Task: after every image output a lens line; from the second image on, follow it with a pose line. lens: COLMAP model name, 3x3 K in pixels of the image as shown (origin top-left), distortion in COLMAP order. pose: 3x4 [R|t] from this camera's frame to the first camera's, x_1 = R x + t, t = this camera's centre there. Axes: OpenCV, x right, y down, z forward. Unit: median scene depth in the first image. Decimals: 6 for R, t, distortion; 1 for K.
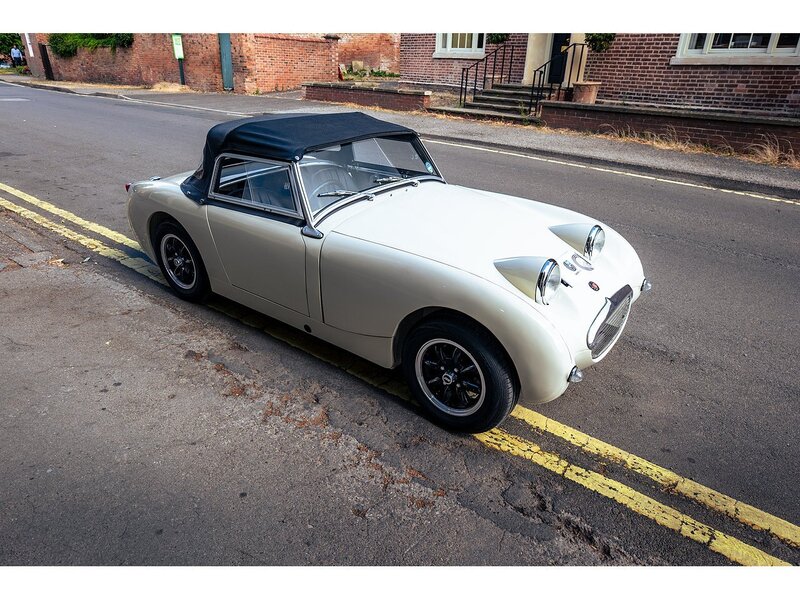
lens RADIAL K [[504.6, 0, 405.5], [0, 504.6, 311.3], [0, 0, 1]] dist [0.002652, -0.003680]
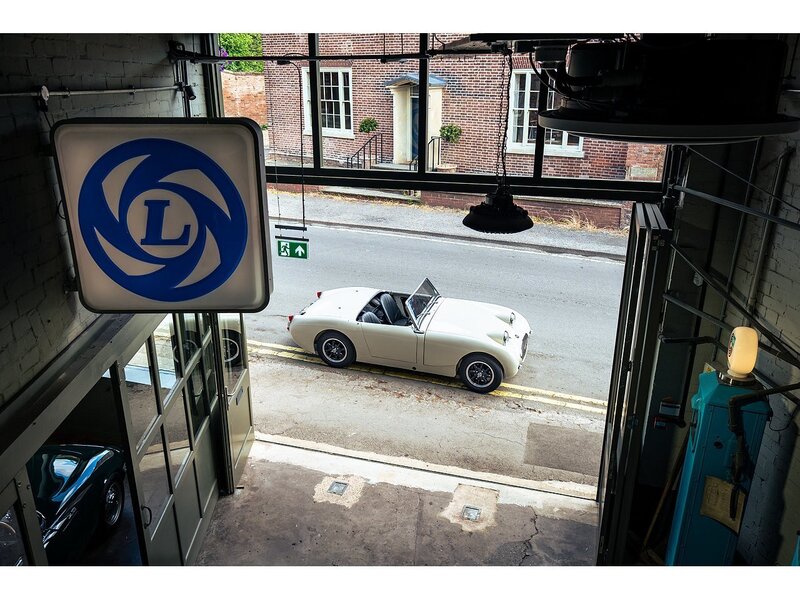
lens RADIAL K [[604.2, 0, 399.4], [0, 604.2, 286.4], [0, 0, 1]] dist [-0.001487, -0.000132]
pose [[0.951533, -0.129366, 0.279015, -0.288430], [0.160316, 0.982860, -0.091023, -0.028832], [-0.262457, 0.131342, 0.955963, -0.521820]]
